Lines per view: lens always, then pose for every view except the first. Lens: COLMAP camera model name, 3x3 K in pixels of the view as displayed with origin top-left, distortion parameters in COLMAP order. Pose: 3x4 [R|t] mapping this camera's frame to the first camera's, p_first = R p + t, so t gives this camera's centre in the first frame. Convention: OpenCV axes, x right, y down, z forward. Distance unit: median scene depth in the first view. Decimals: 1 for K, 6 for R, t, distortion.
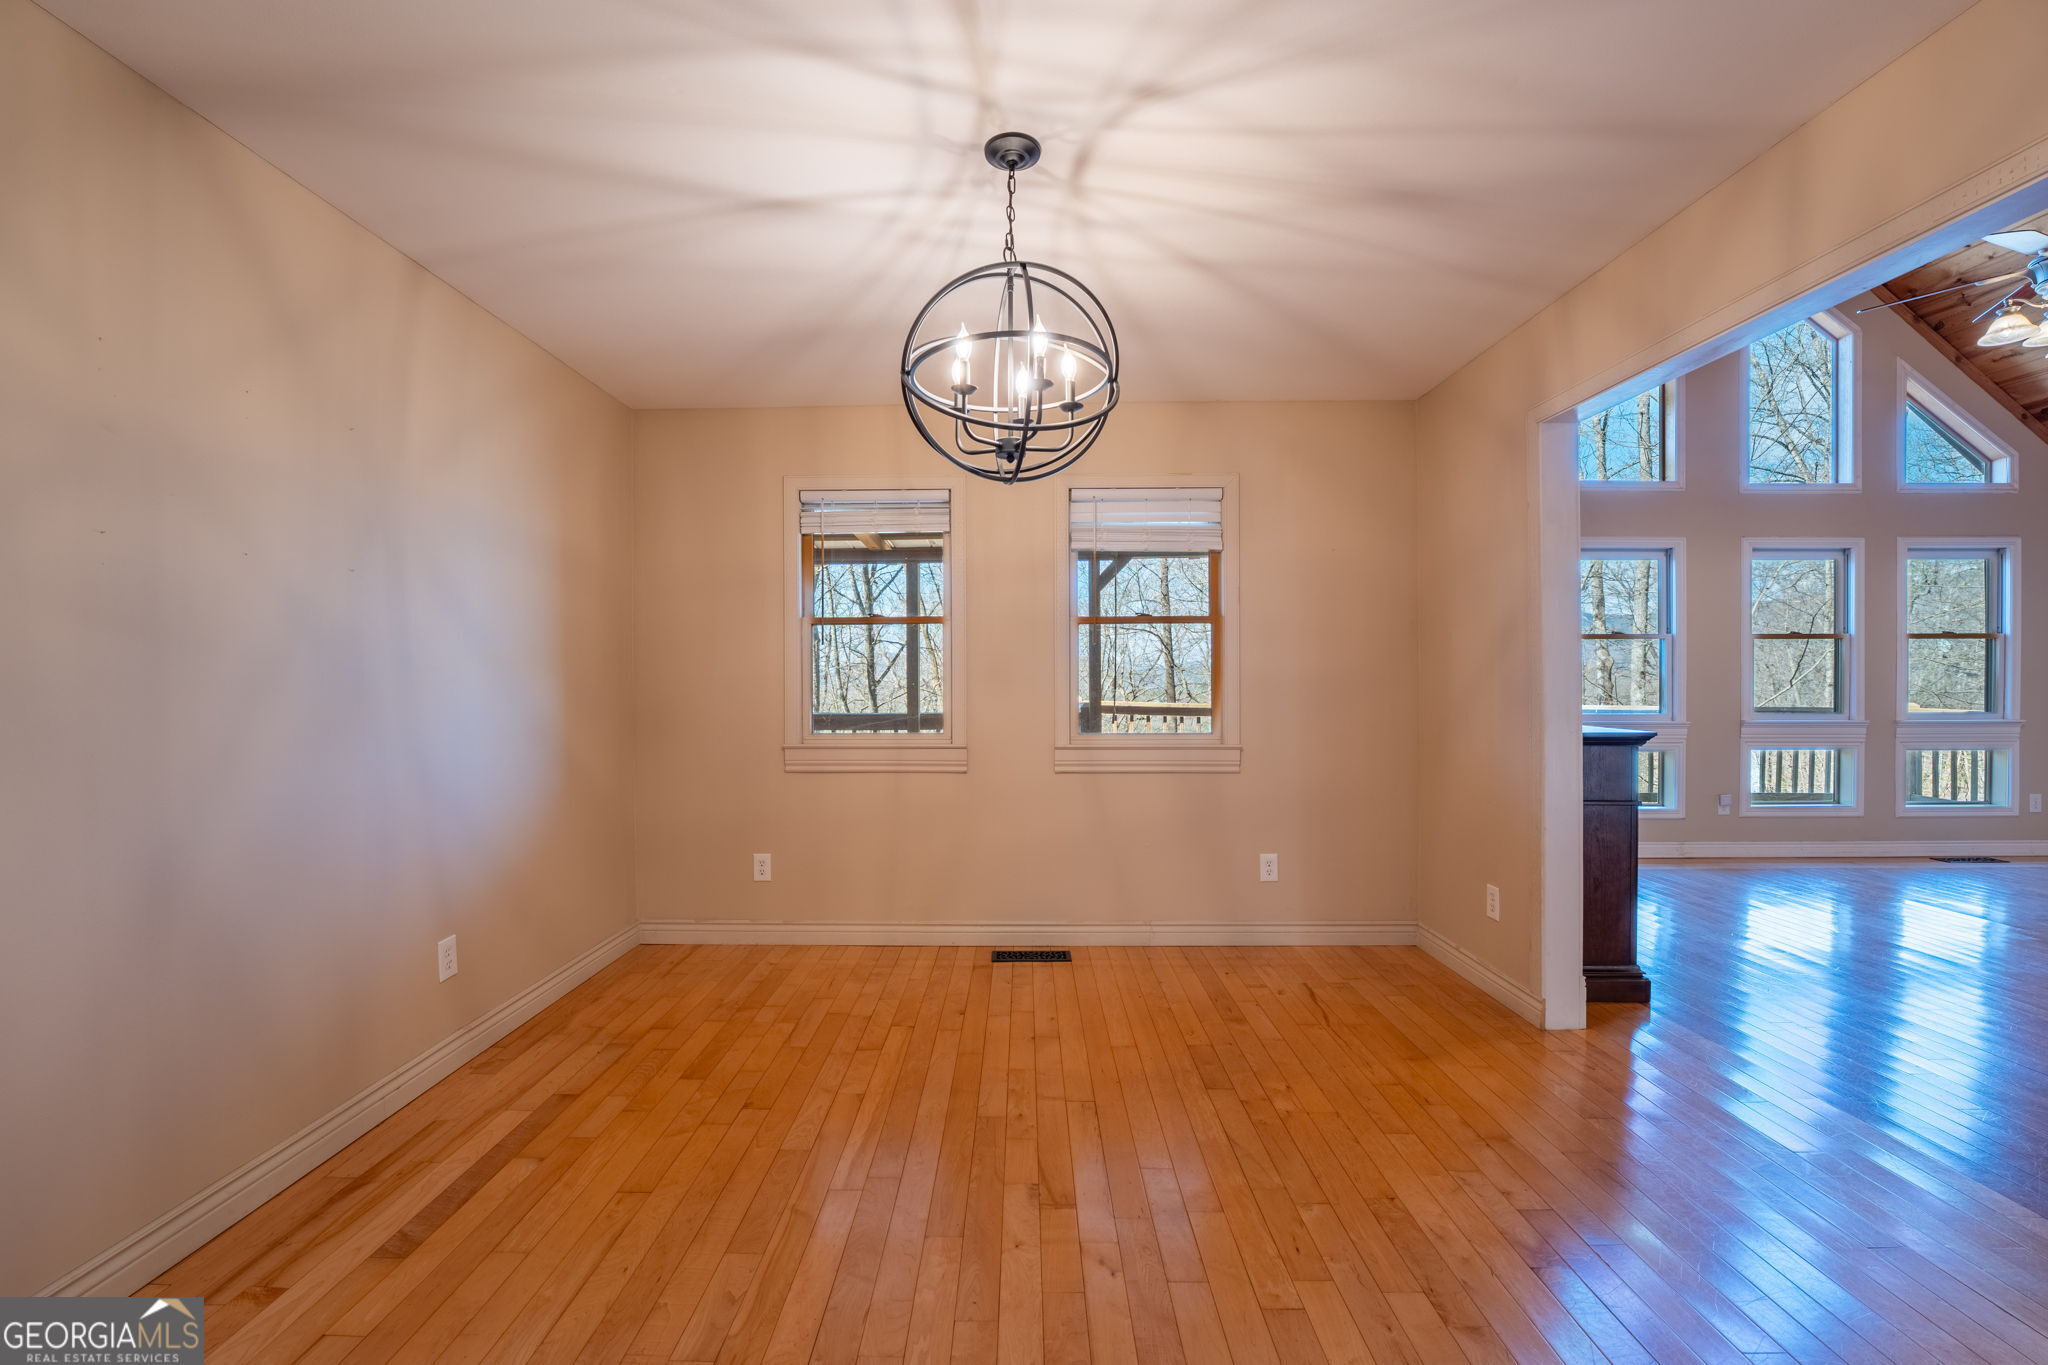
lens RADIAL K [[835.8, 0, 1003.3], [0, 835.8, 687.4], [0, 0, 1]] dist [-0.031166, 0.004996]
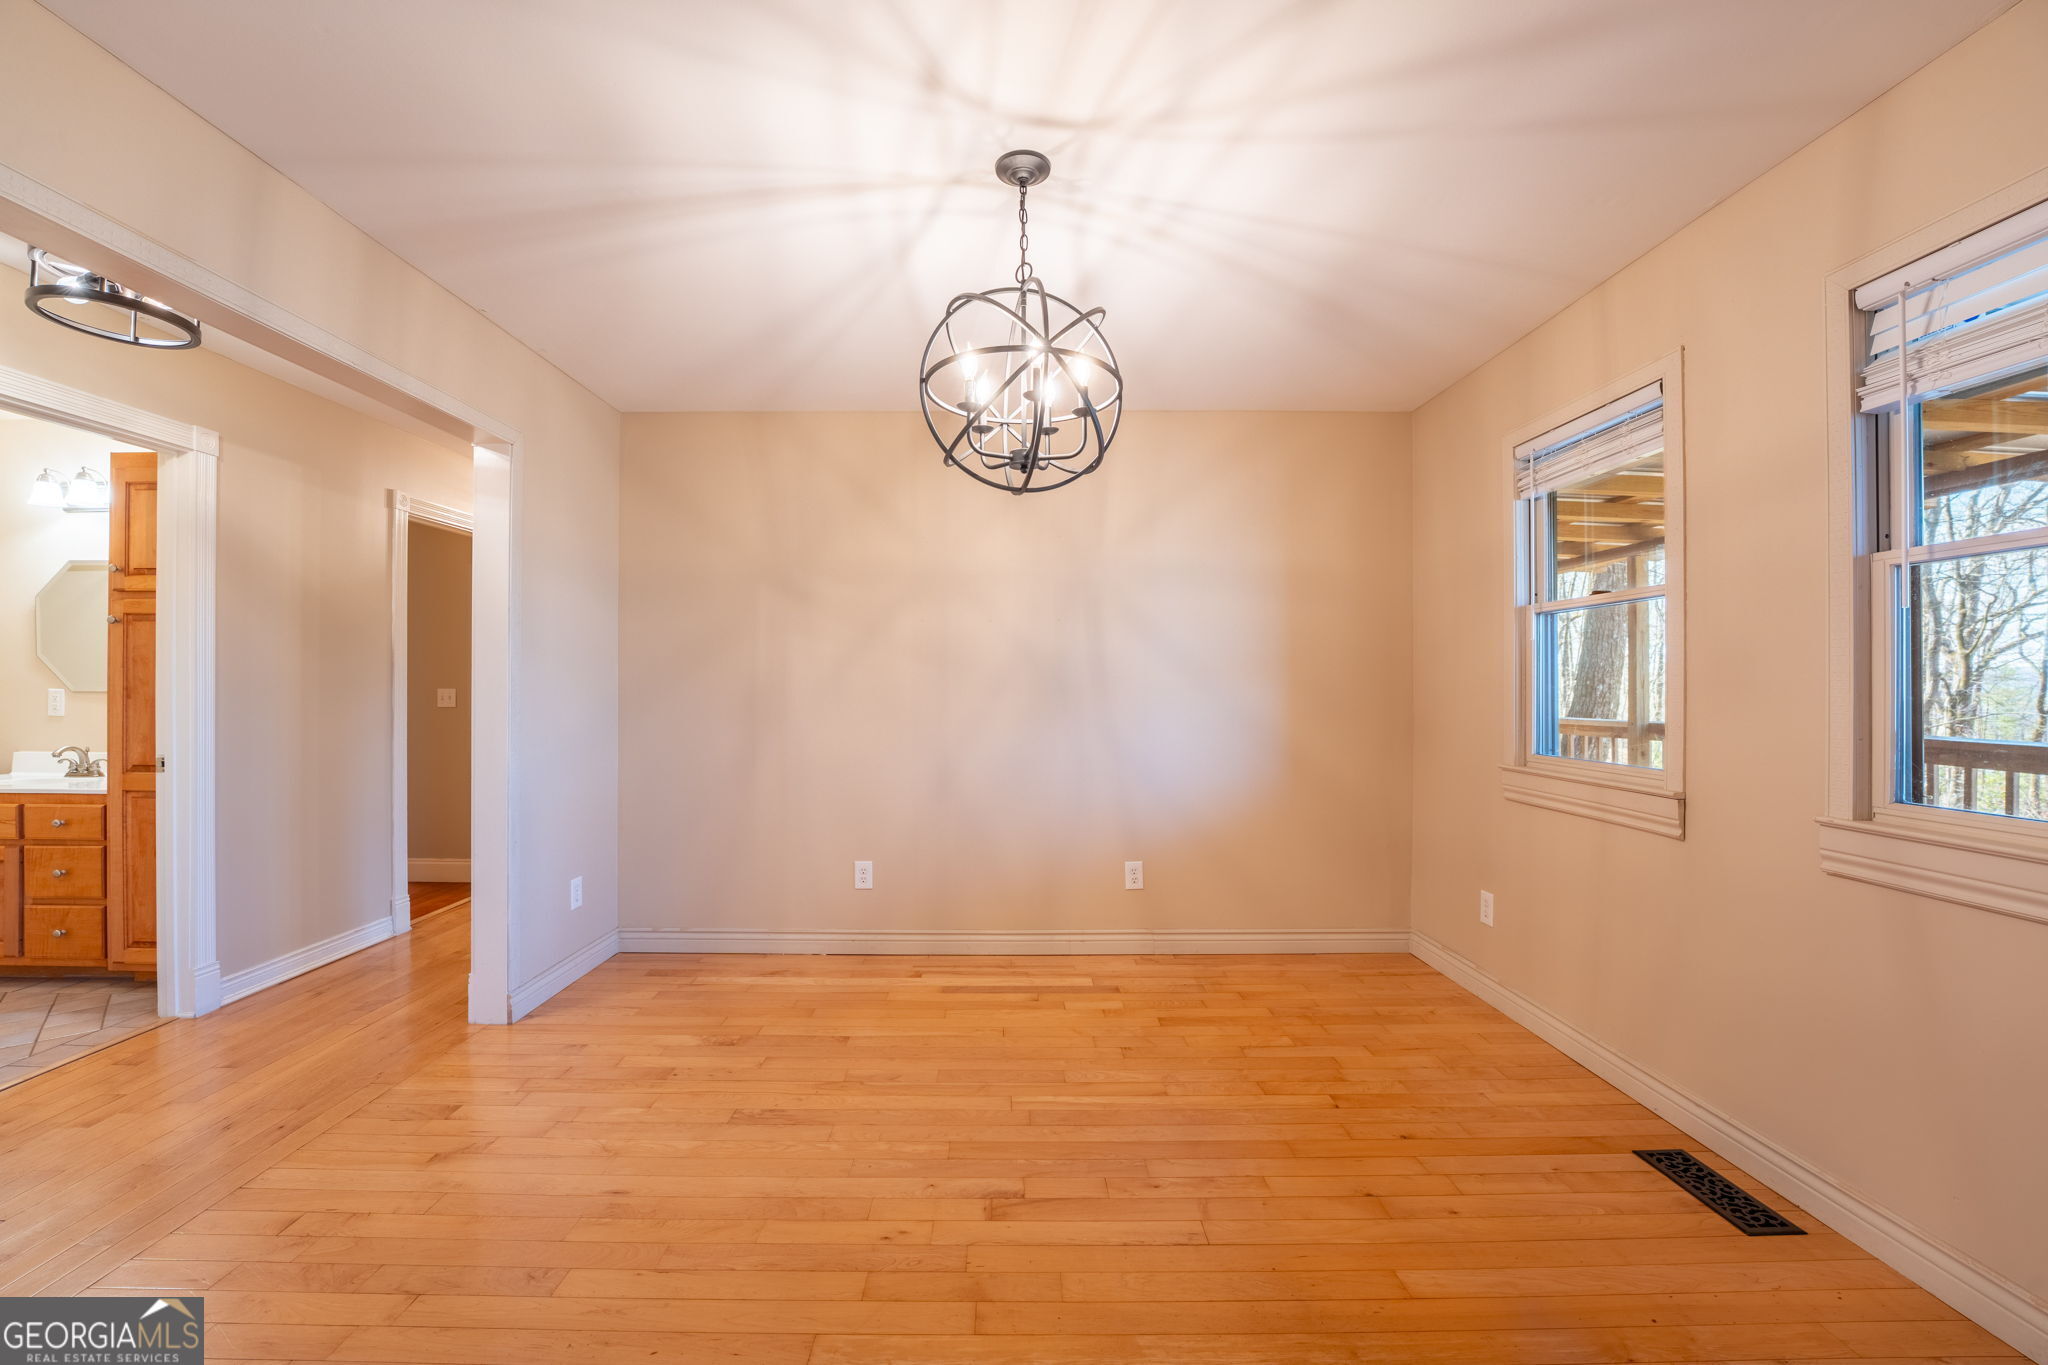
lens RADIAL K [[835.8, 0, 1003.3], [0, 835.8, 687.4], [0, 0, 1]] dist [-0.031166, 0.004996]
pose [[0.018260, 0.006203, -0.999814, 0.905761], [-0.007832, 0.999951, 0.006061, -0.012425], [0.999803, 0.007720, 0.018307, 0.842080]]
